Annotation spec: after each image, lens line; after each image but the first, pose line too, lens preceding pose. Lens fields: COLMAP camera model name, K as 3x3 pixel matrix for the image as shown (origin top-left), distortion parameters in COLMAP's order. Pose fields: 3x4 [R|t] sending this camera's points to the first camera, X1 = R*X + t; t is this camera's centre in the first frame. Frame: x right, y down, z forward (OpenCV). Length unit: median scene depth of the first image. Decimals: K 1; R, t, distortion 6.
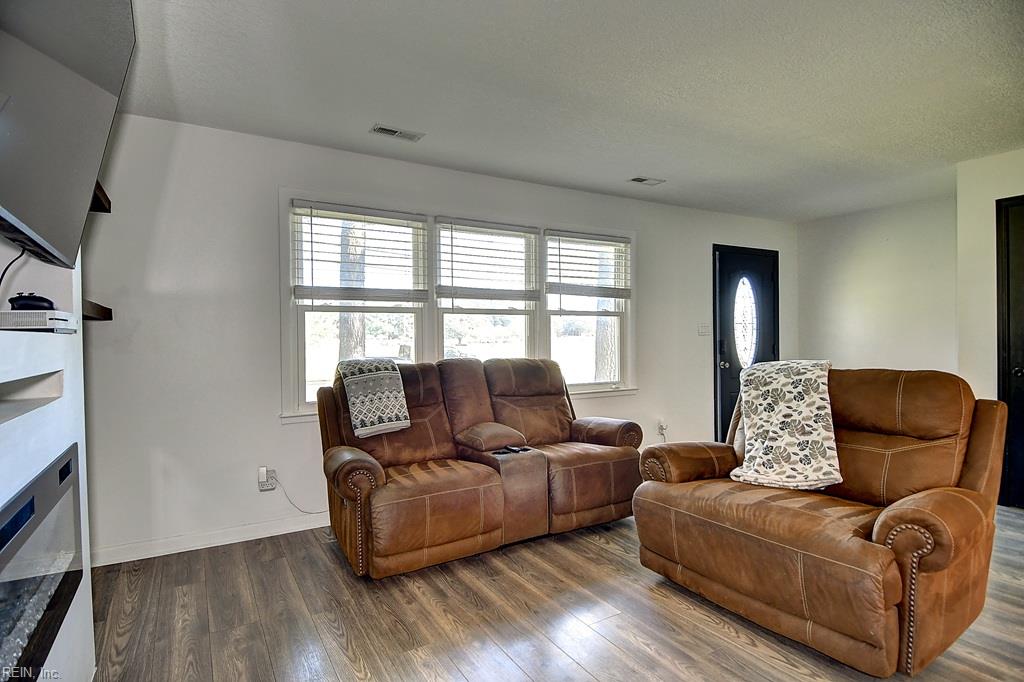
lens RADIAL K [[545.2, 0, 513.6], [0, 545.2, 340.8], [0, 0, 1]] dist [0.015413, -0.012551]
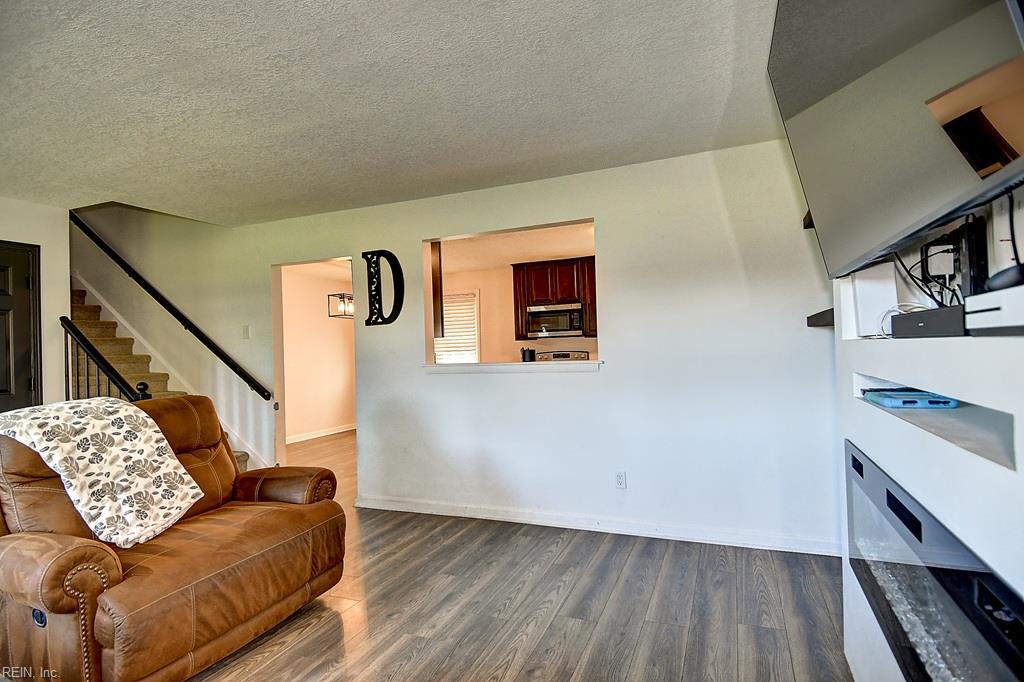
lens RADIAL K [[545.2, 0, 517.8], [0, 545.2, 340.8], [0, 0, 1]] dist [0.015413, -0.012551]
pose [[-0.601220, 0.034657, 0.798332, -0.783354], [0.045232, 0.998933, -0.009301, -0.025092], [-0.797803, 0.030518, -0.602146, 1.317605]]
